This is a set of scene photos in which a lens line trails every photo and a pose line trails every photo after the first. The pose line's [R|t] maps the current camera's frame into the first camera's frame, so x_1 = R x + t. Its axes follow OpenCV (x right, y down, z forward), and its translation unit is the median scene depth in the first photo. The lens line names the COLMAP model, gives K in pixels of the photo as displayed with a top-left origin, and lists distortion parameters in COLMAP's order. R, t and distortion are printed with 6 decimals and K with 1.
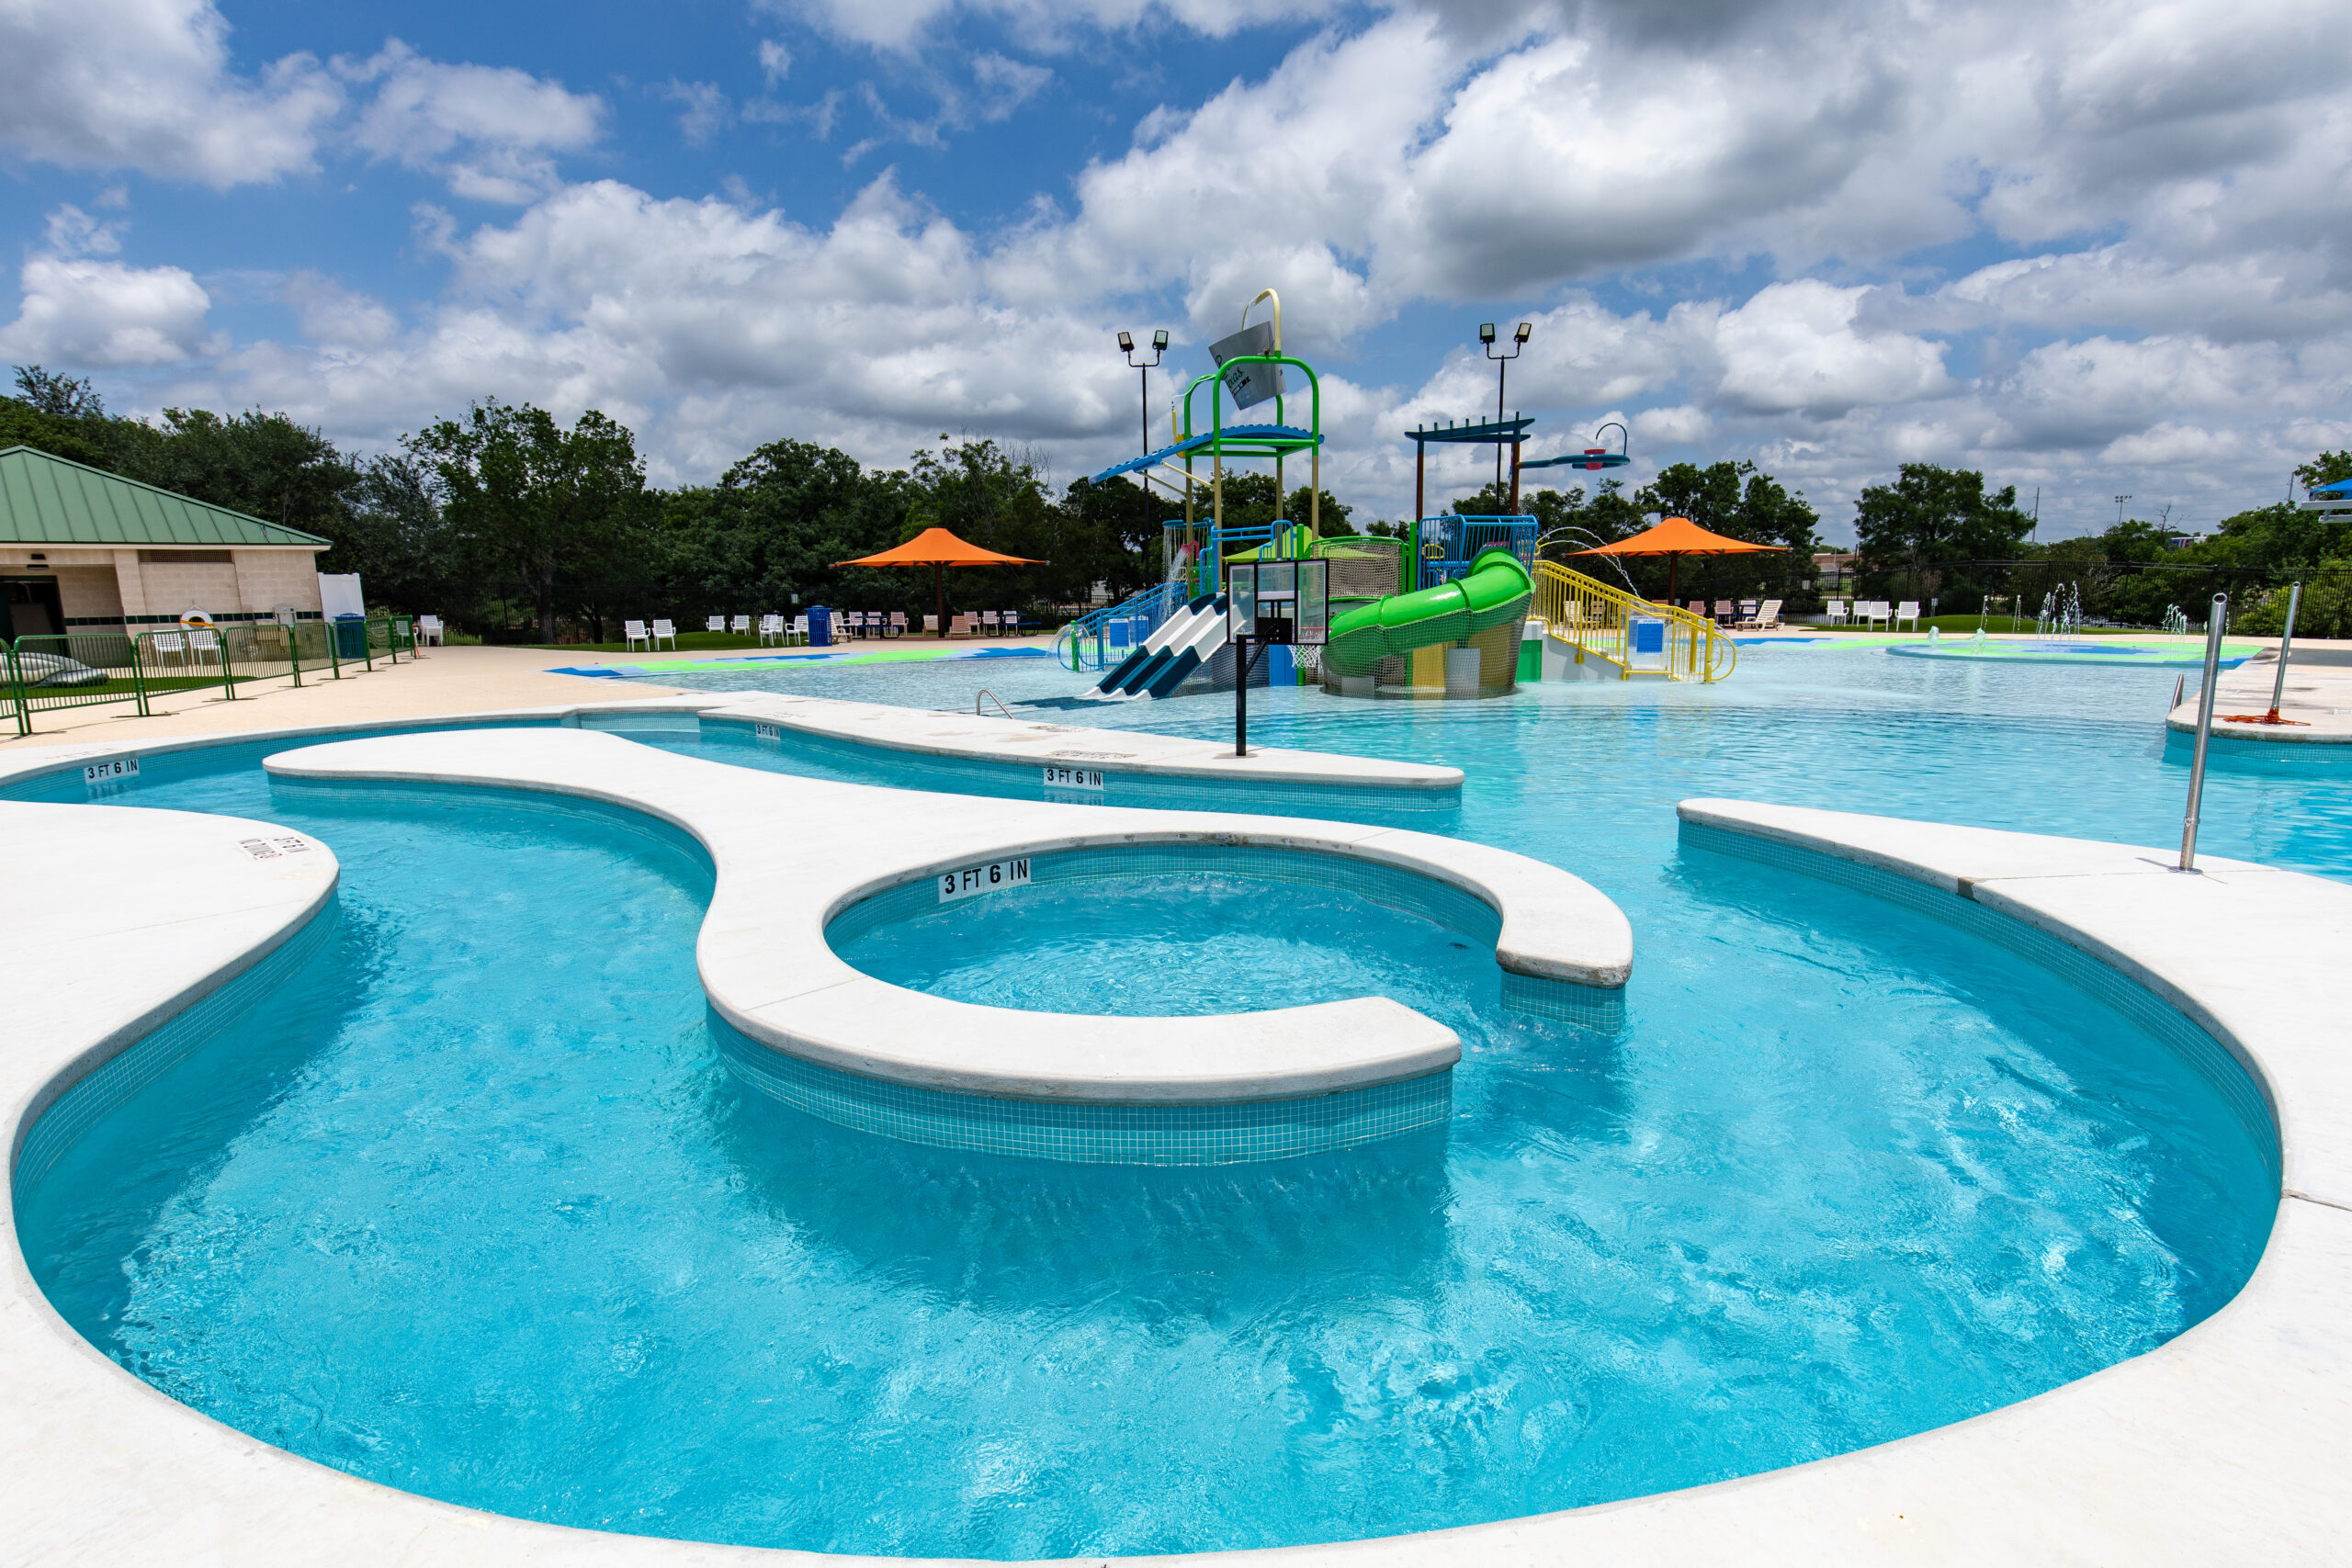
lens RADIAL K [[1157.4, 0, 1176.0], [0, 1157.4, 784.0], [0, 0, 1]] dist [-0.004812, -0.000806]
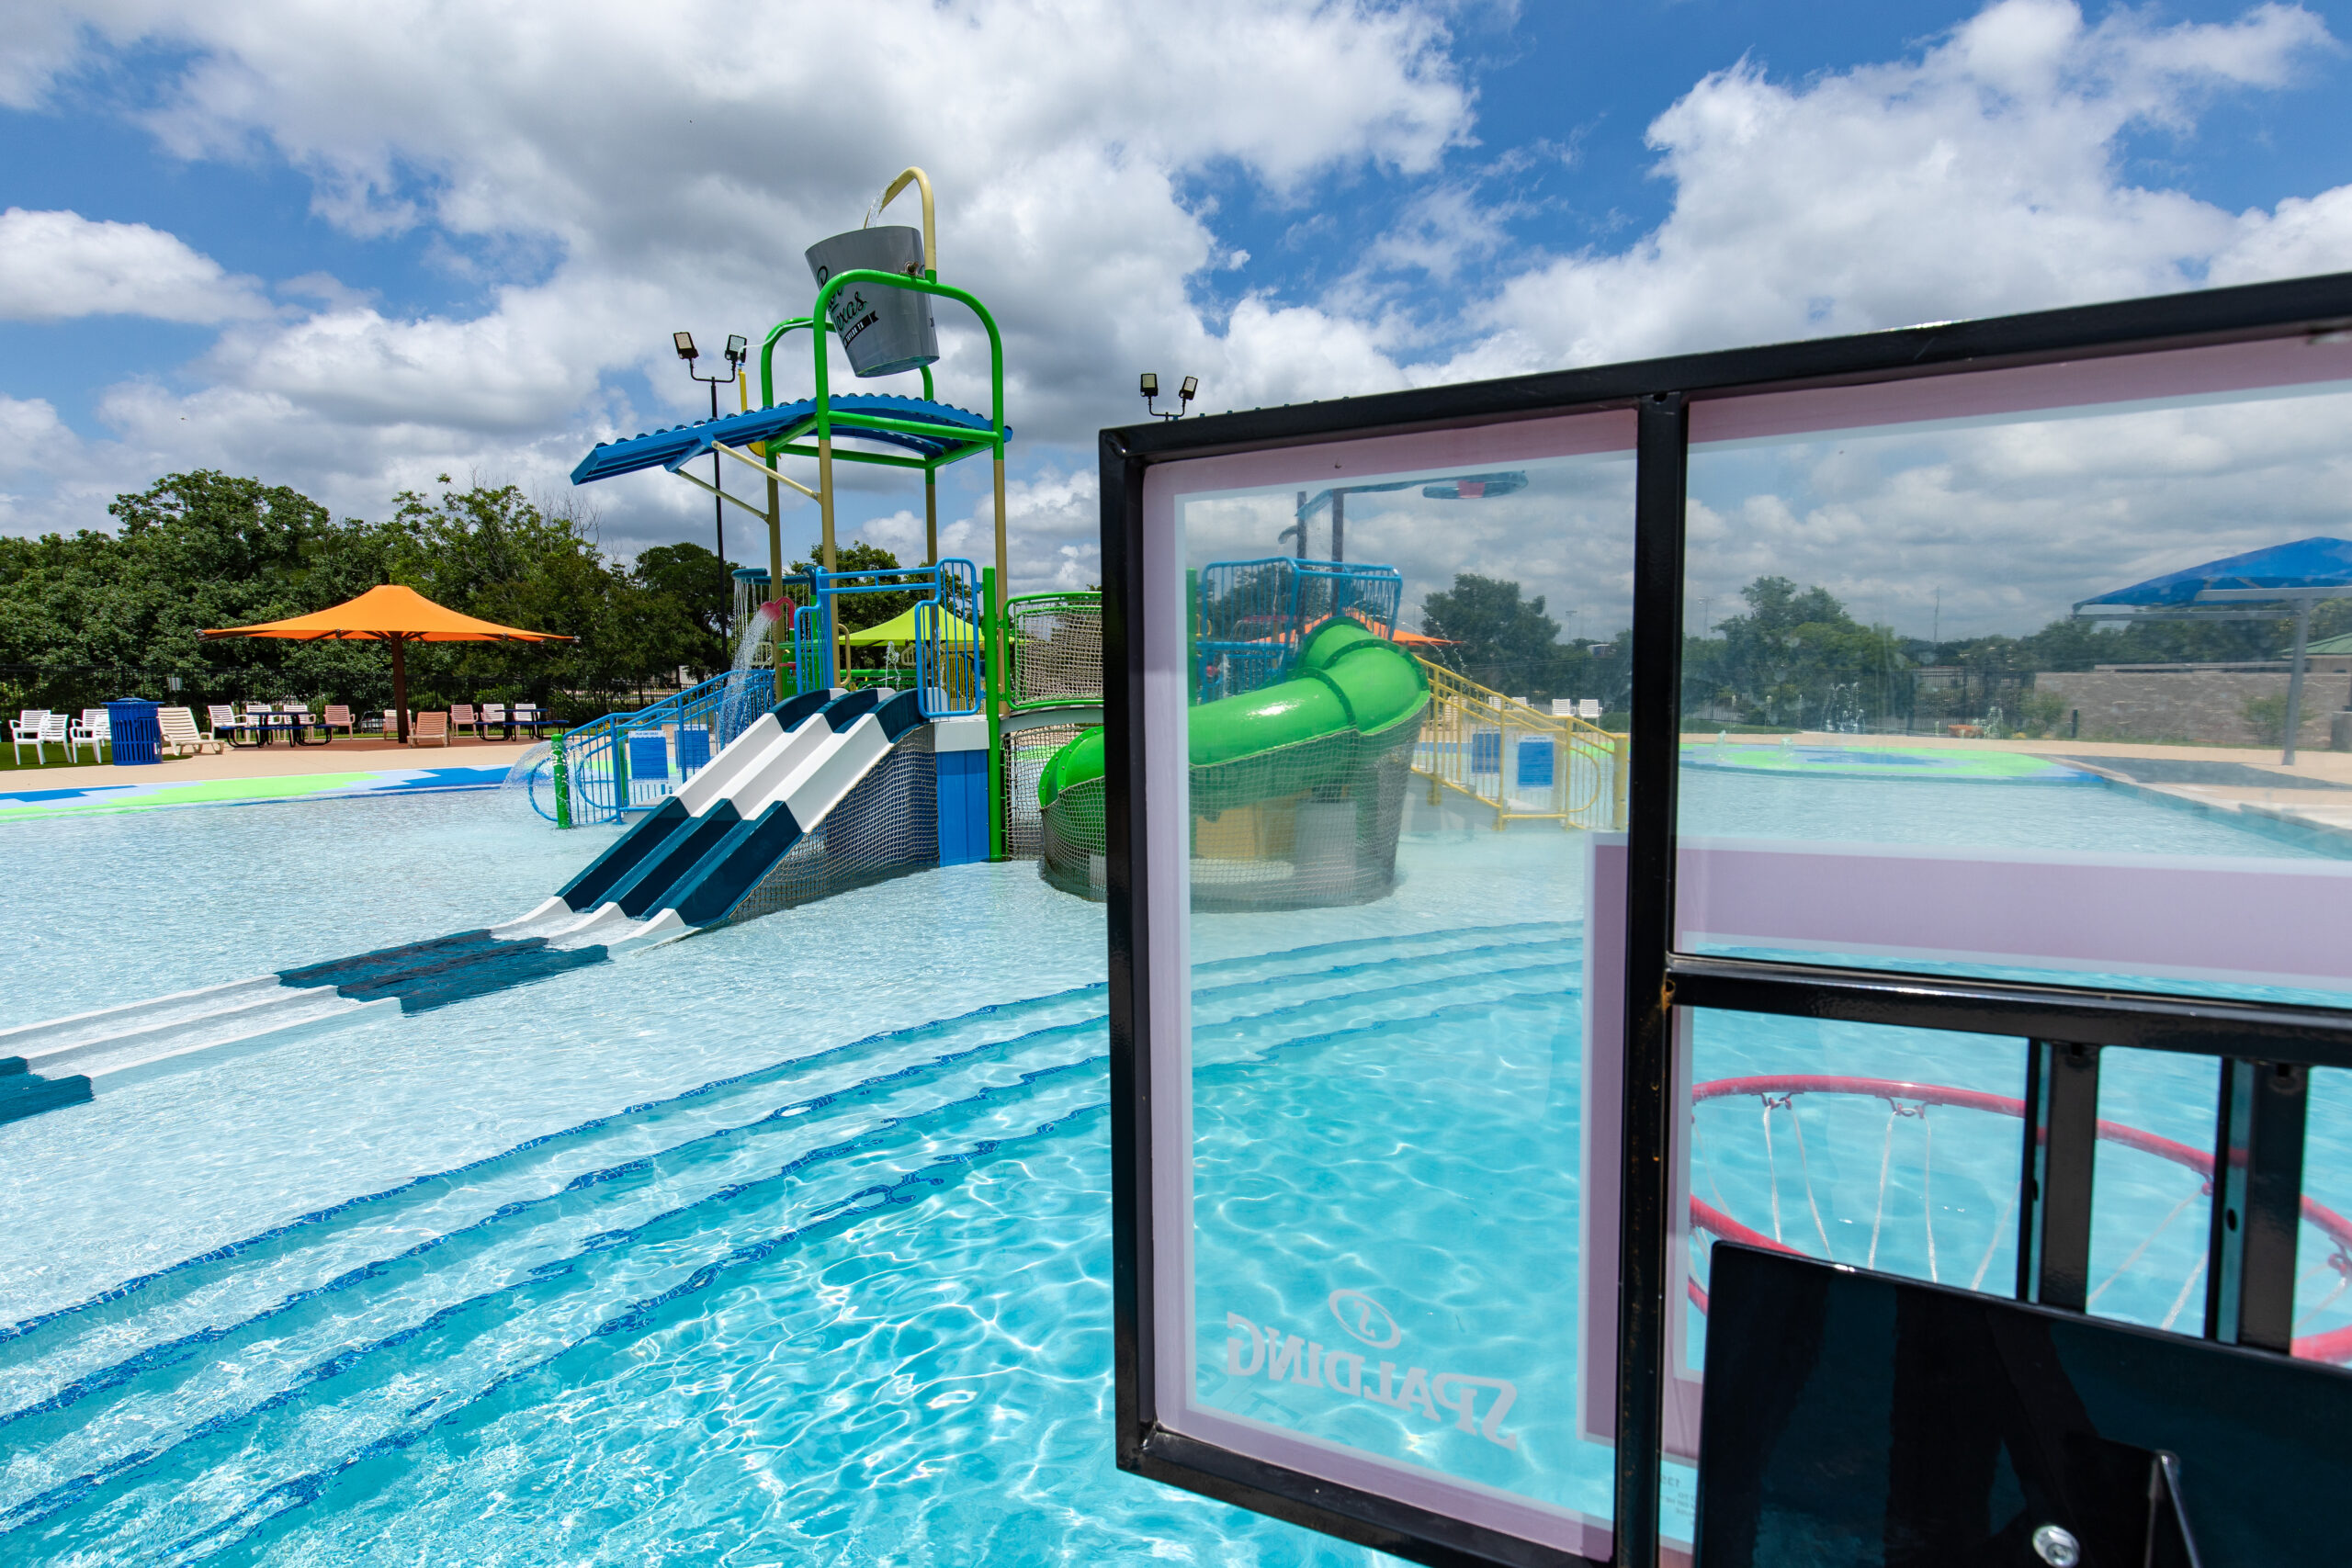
lens RADIAL K [[1087.4, 0, 1176.0], [0, 1087.4, 784.0], [0, 0, 1]] dist [0.004584, 0.000203]
pose [[0.939266, -0.022021, 0.342483, 0.006126], [0.045804, 0.997055, -0.061508, -0.043063], [-0.340120, 0.073459, 0.937509, 0.247215]]
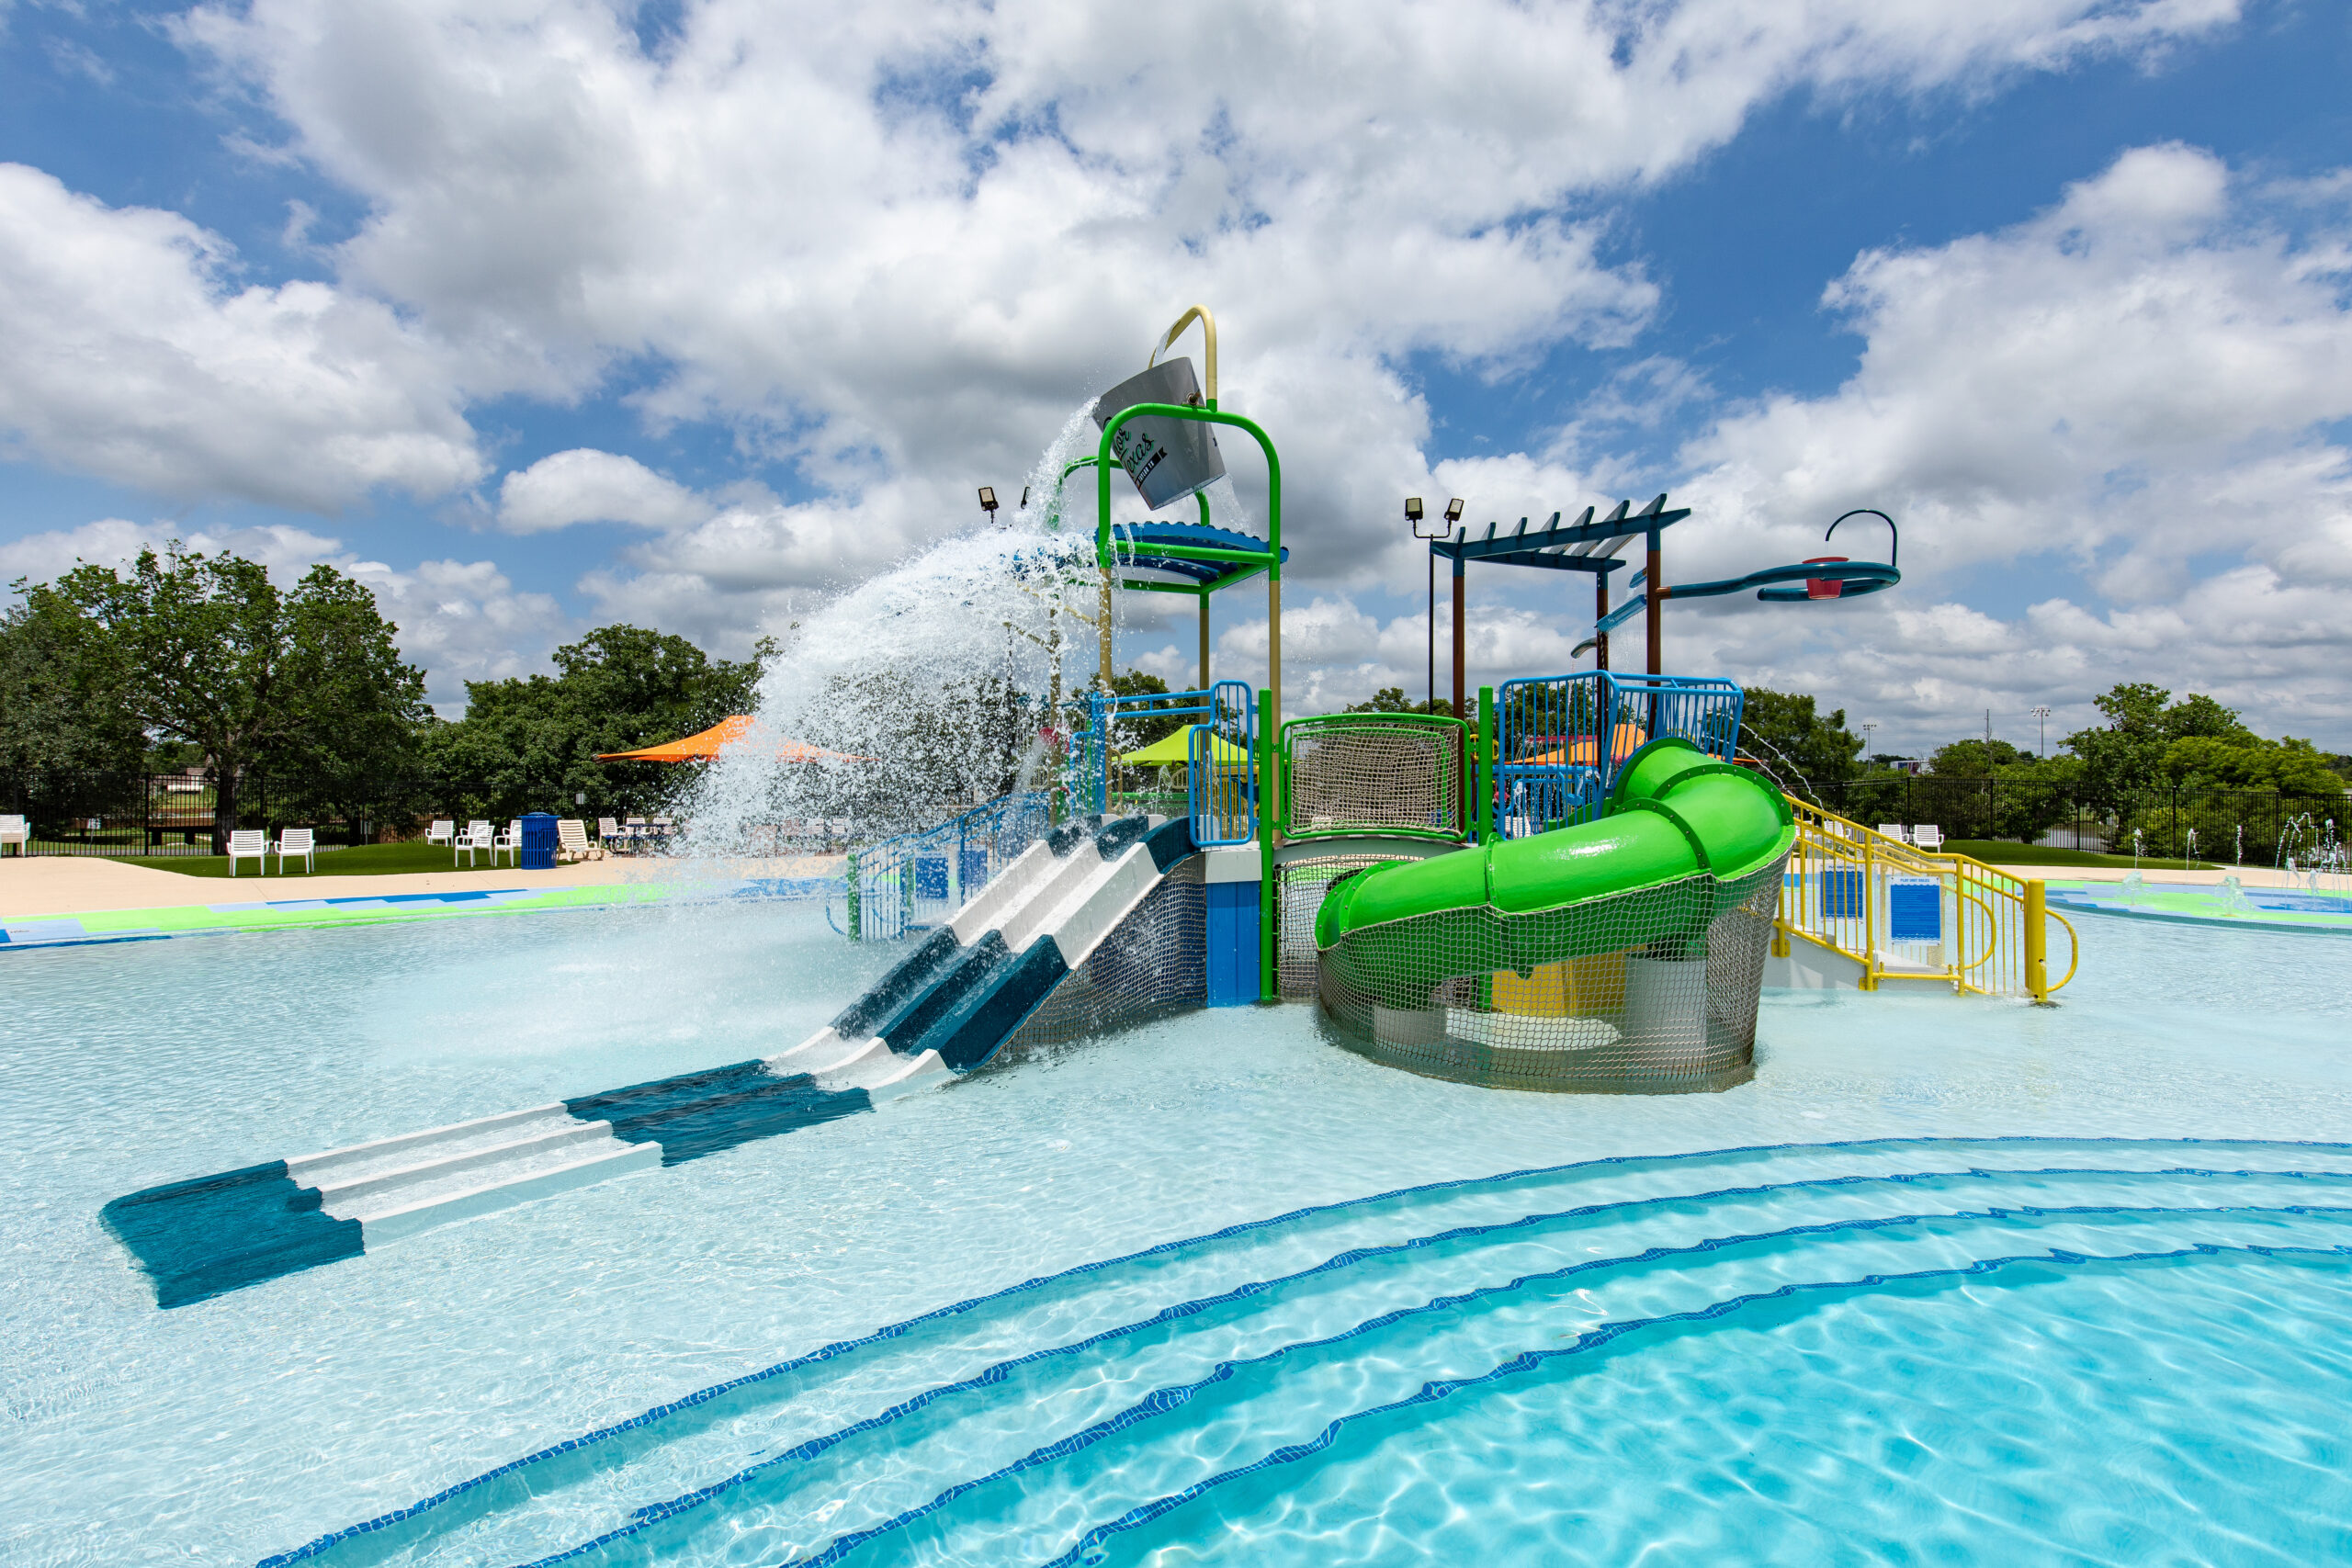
lens RADIAL K [[1048.1, 0, 1176.0], [0, 1048.1, 784.0], [0, 0, 1]] dist [0.011866, -0.000085]
pose [[0.993346, 0.016458, 0.113983, 0.007225], [0.003531, 0.984919, -0.172983, -0.050258], [-0.115111, 0.172234, 0.978307, 0.274623]]
